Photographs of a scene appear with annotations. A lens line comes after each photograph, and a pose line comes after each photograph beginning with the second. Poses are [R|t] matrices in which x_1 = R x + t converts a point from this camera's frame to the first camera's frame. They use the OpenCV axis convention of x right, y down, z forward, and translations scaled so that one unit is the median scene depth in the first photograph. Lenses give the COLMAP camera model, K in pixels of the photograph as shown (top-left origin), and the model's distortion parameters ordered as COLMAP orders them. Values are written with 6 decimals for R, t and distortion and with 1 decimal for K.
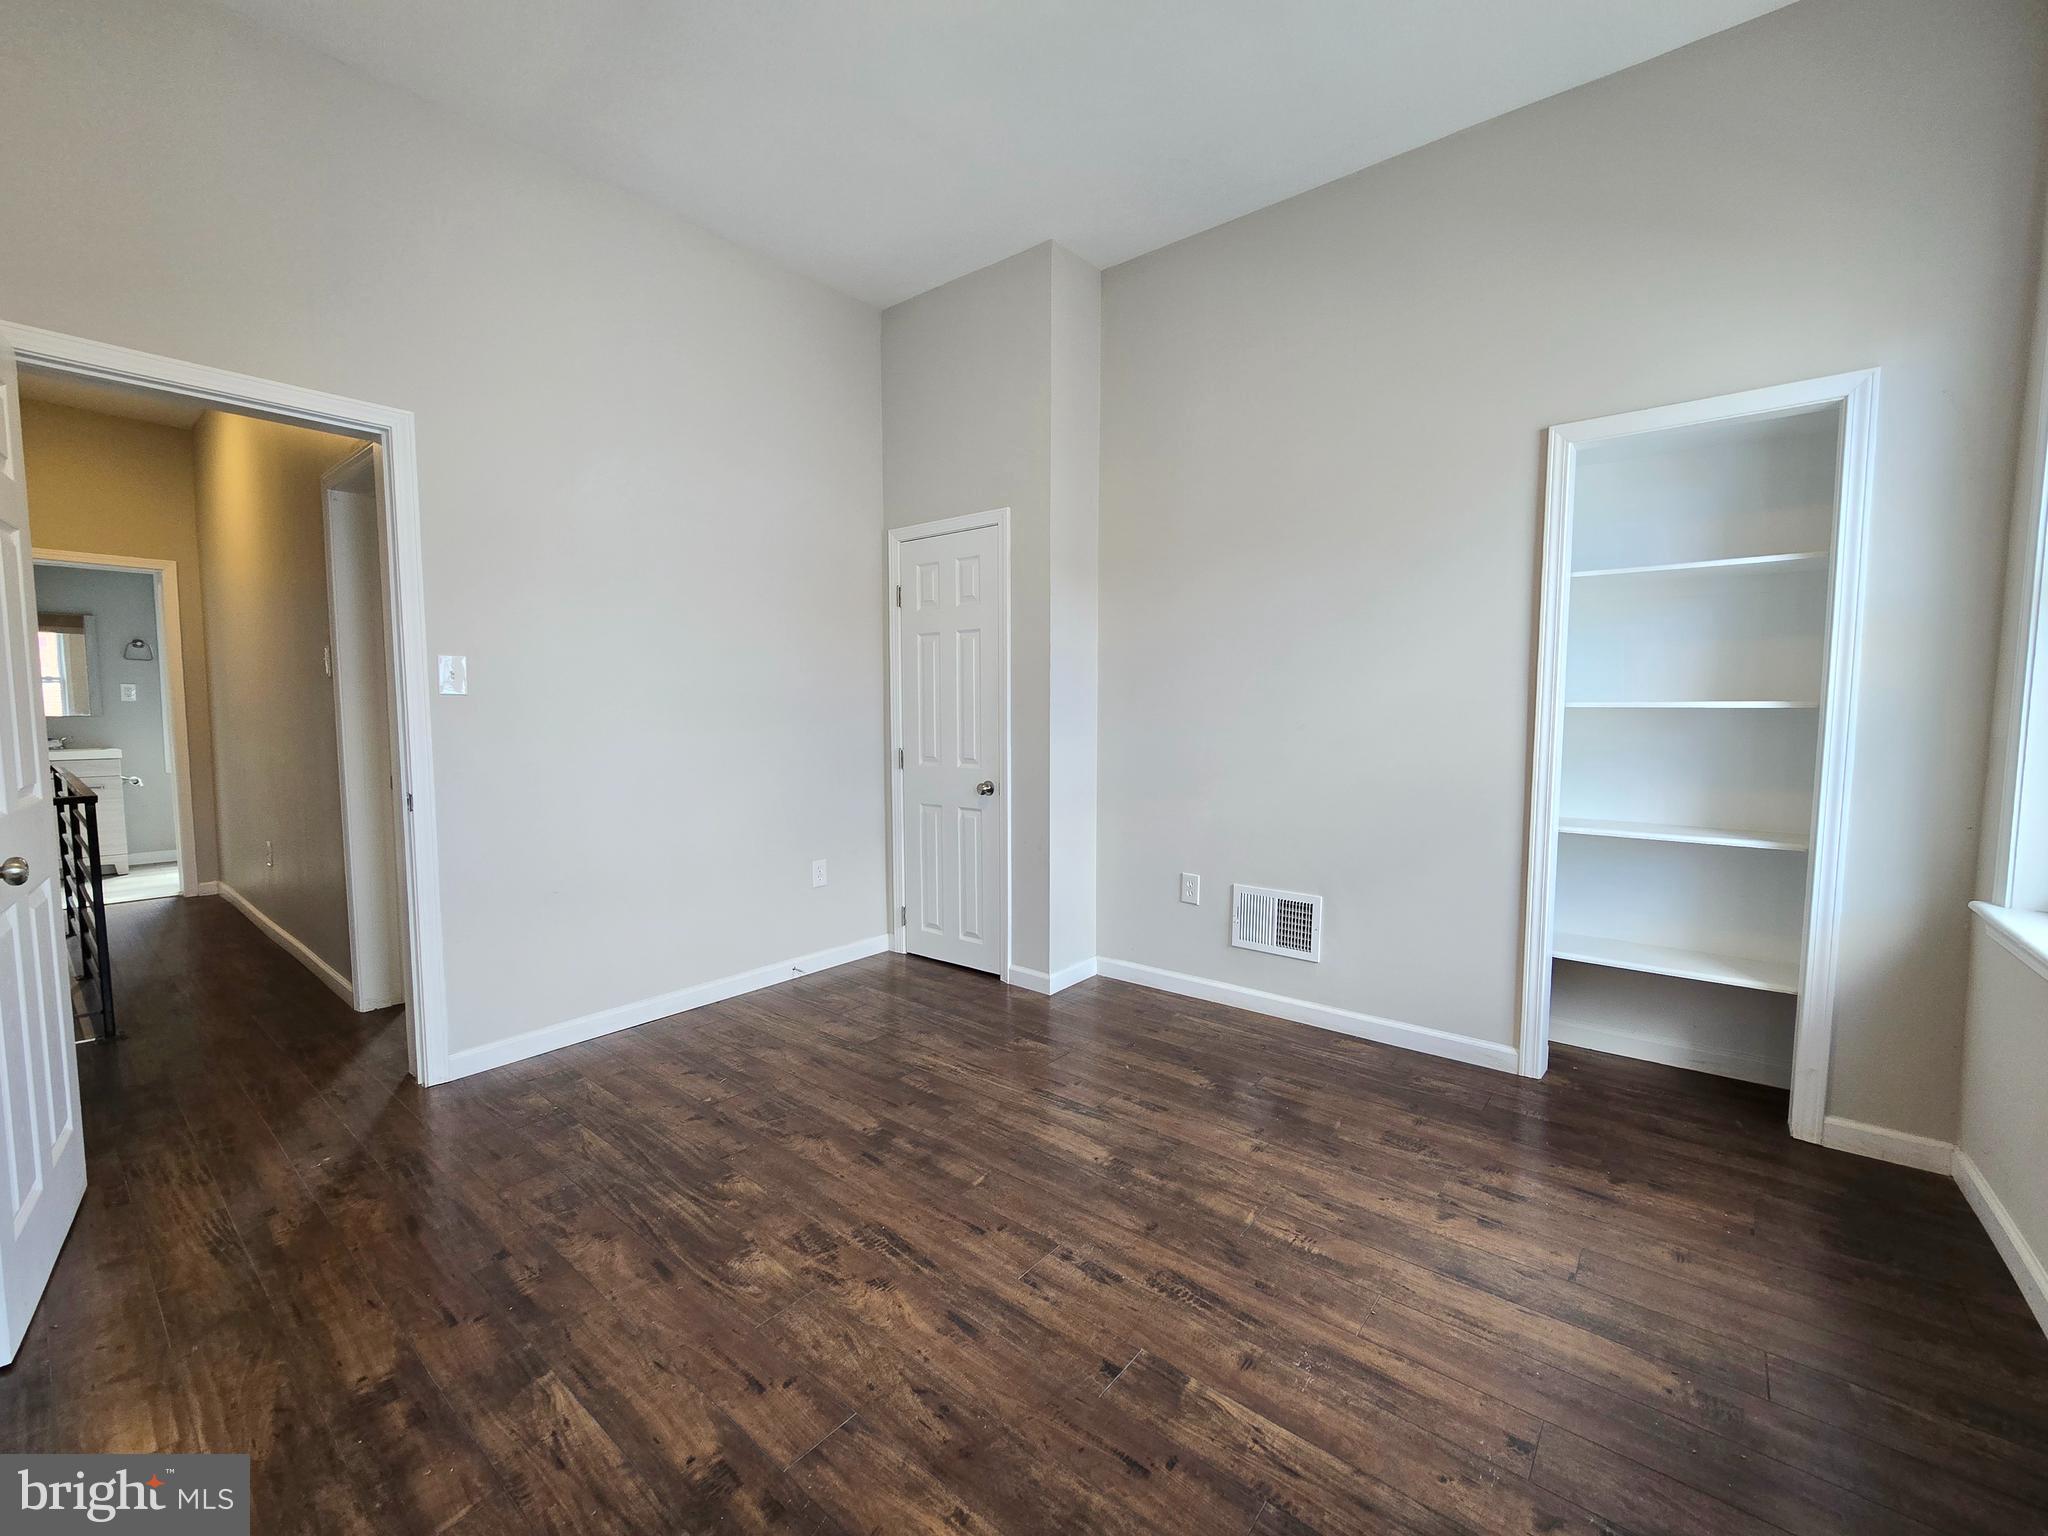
lens RADIAL K [[841.6, 0, 1035.9], [0, 841.6, 769.5], [0, 0, 1]] dist [-0.002171, -0.000080]
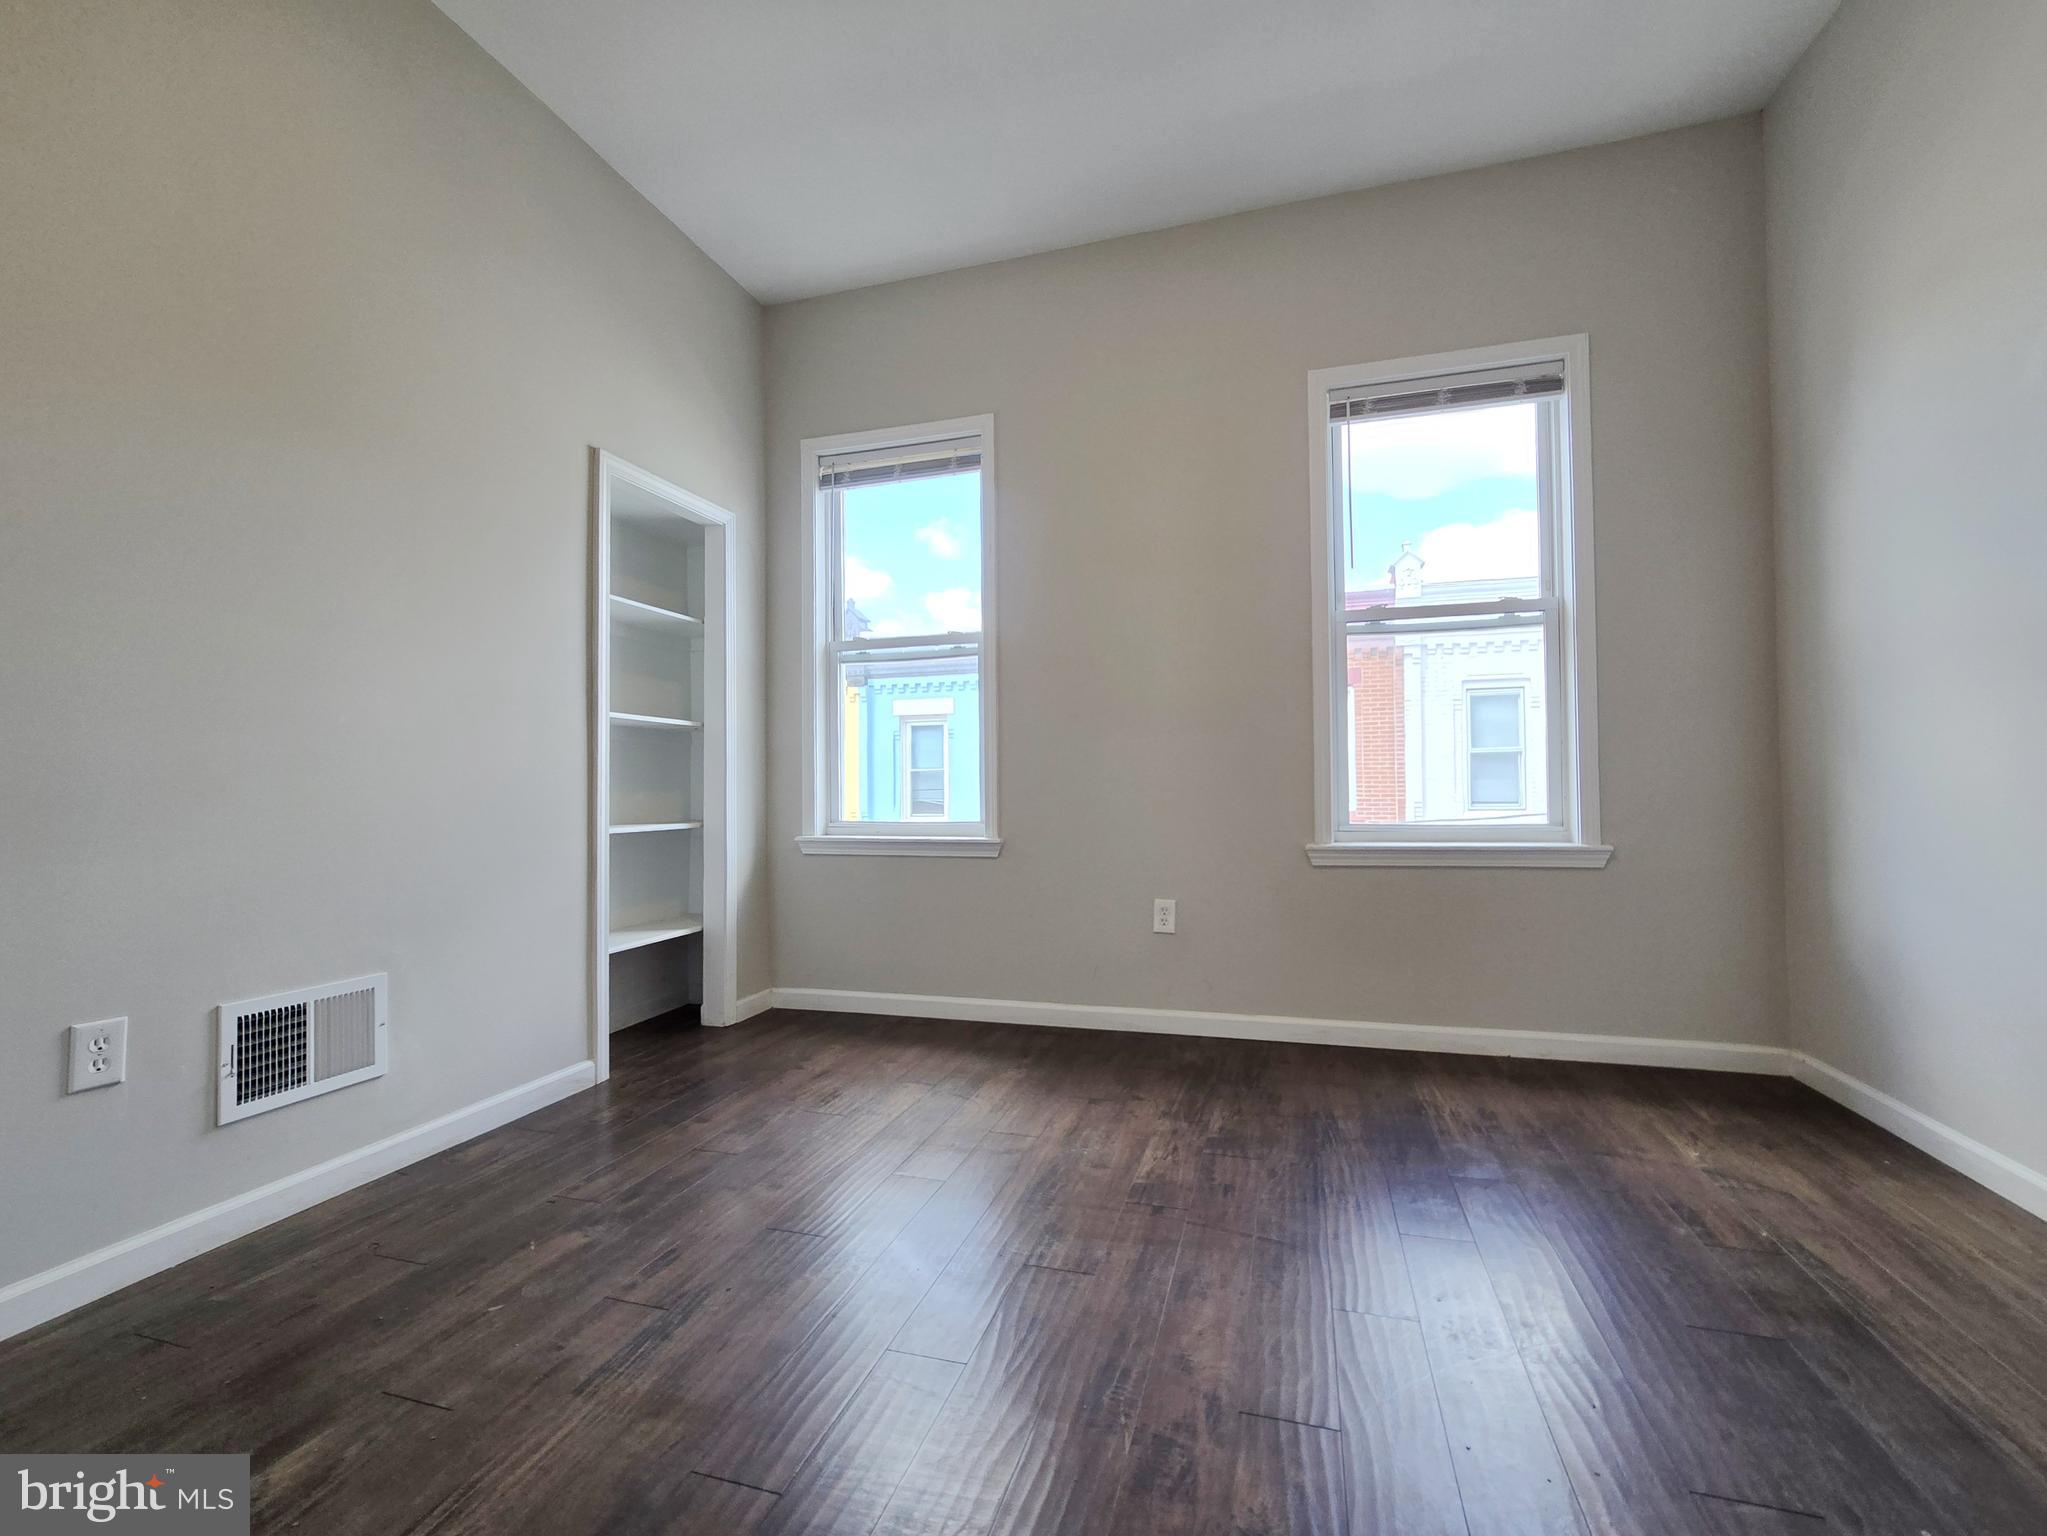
lens RADIAL K [[869.8, 0, 1036.3], [0, 869.8, 766.2], [0, 0, 1]] dist [0.000364, 0.000307]
pose [[-0.384698, 0.027740, 0.922626, -0.578611], [0.076996, 0.997029, 0.002127, 0.030914], [-0.919826, 0.071857, -0.385691, 0.904920]]
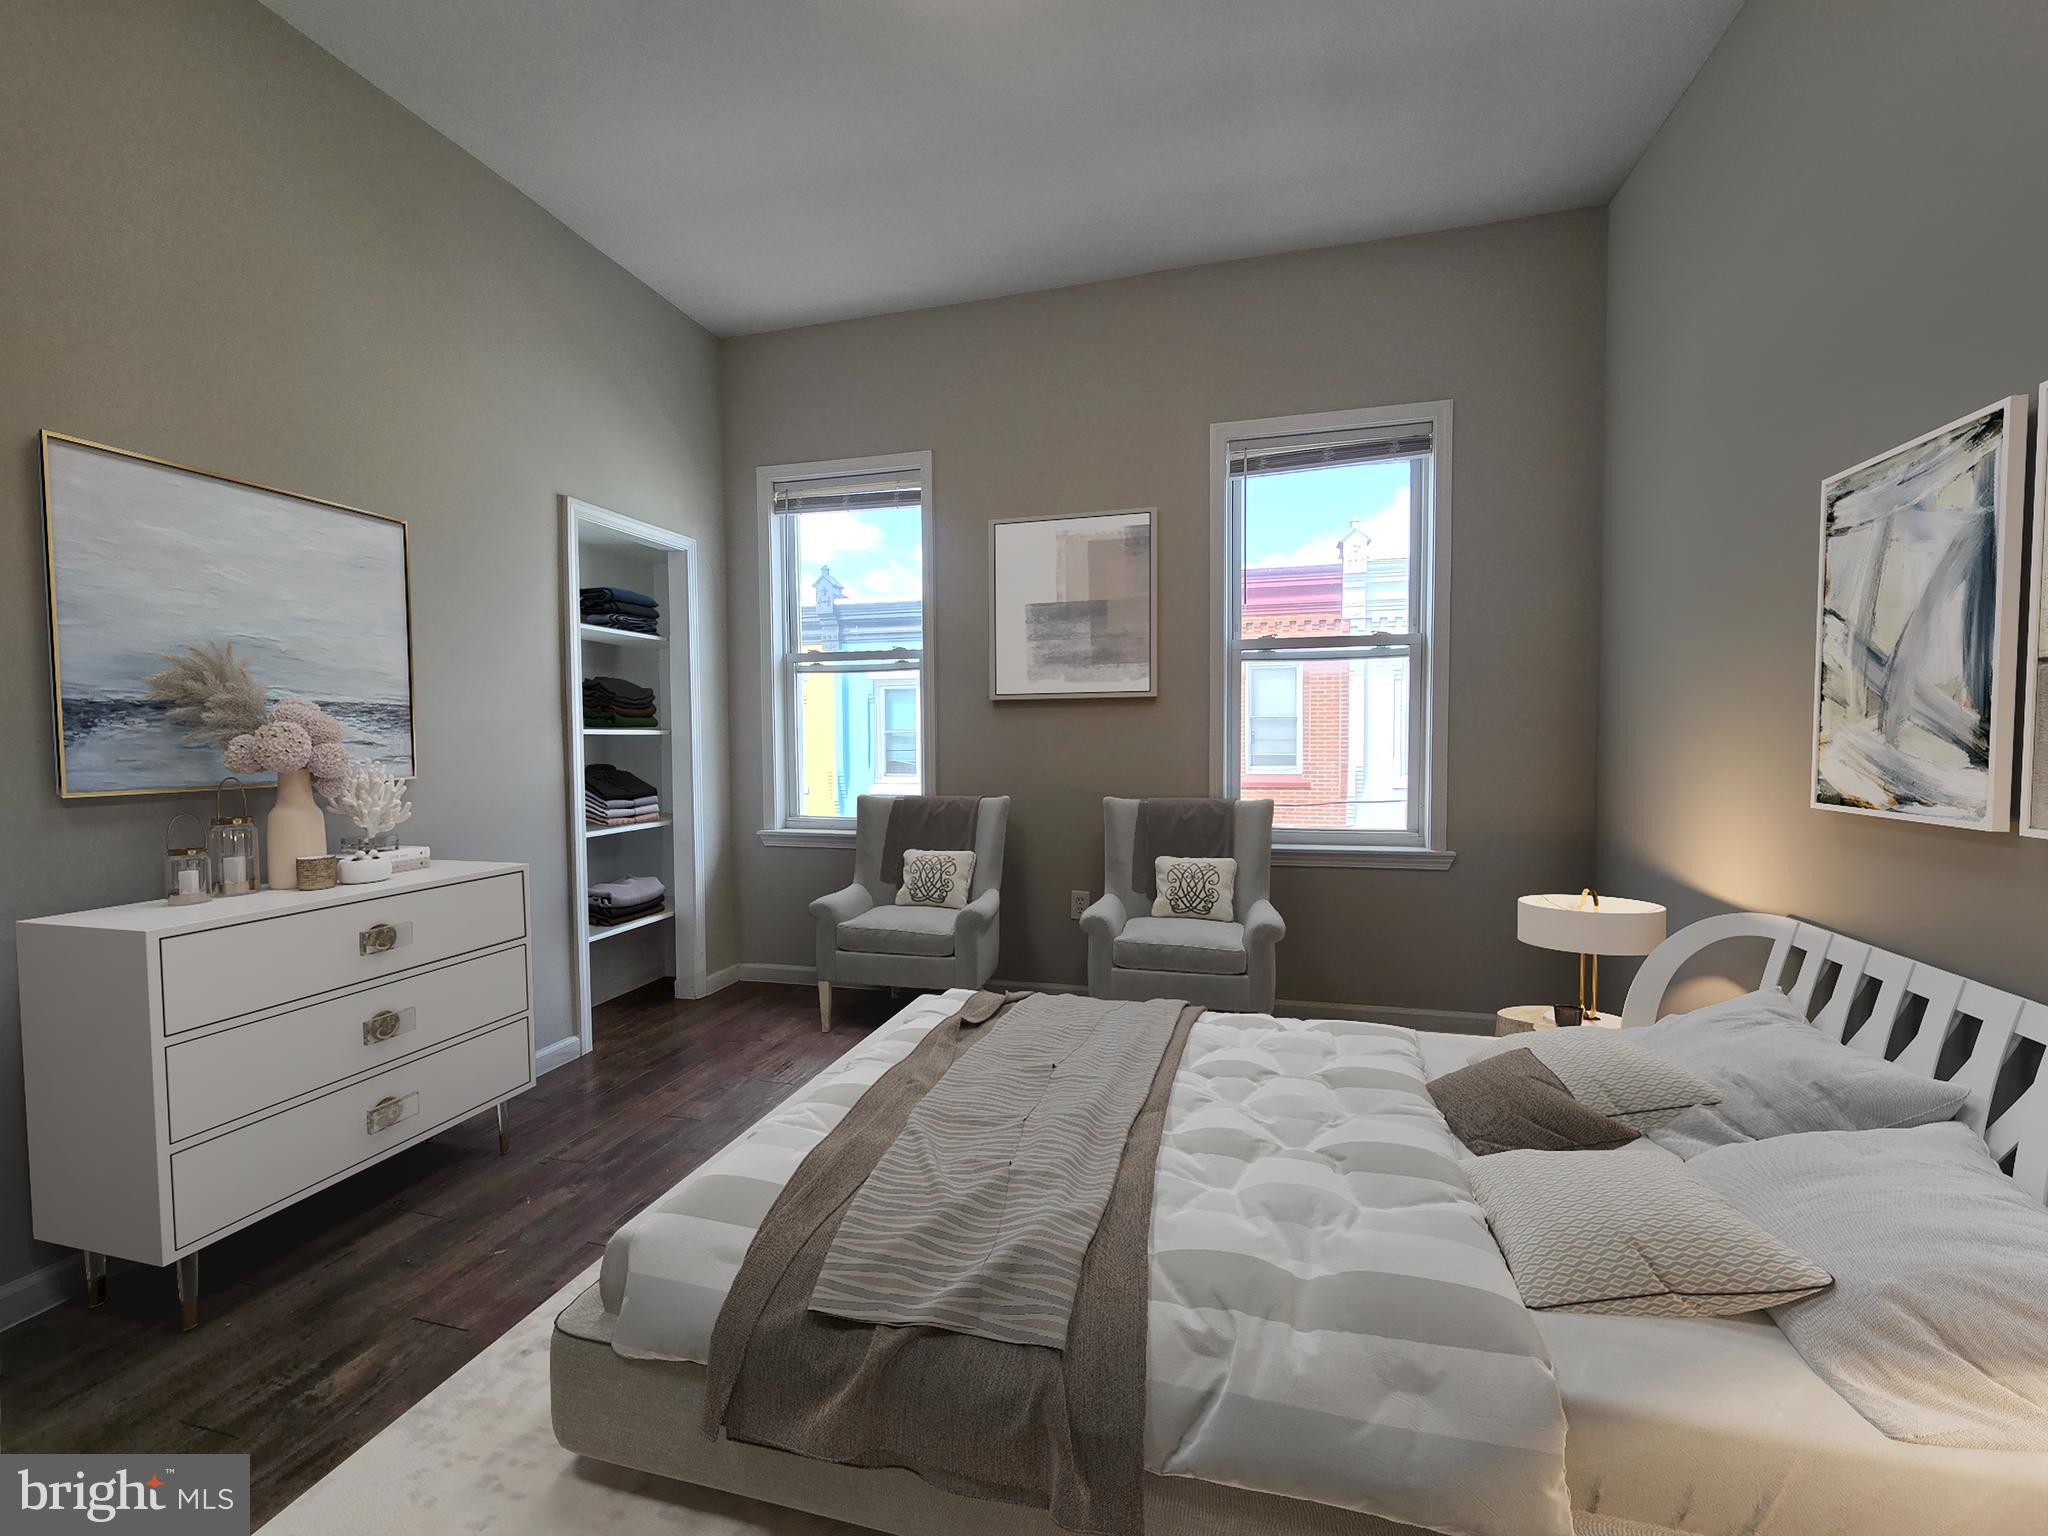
lens RADIAL K [[841.6, 0, 1035.9], [0, 841.6, 769.5], [0, 0, 1]] dist [-0.002171, -0.000080]
pose [[-0.407347, -0.034242, 0.912631, -0.713553], [0.071774, 0.995006, 0.069368, -0.058571], [-0.910449, 0.093760, -0.402855, 0.873953]]
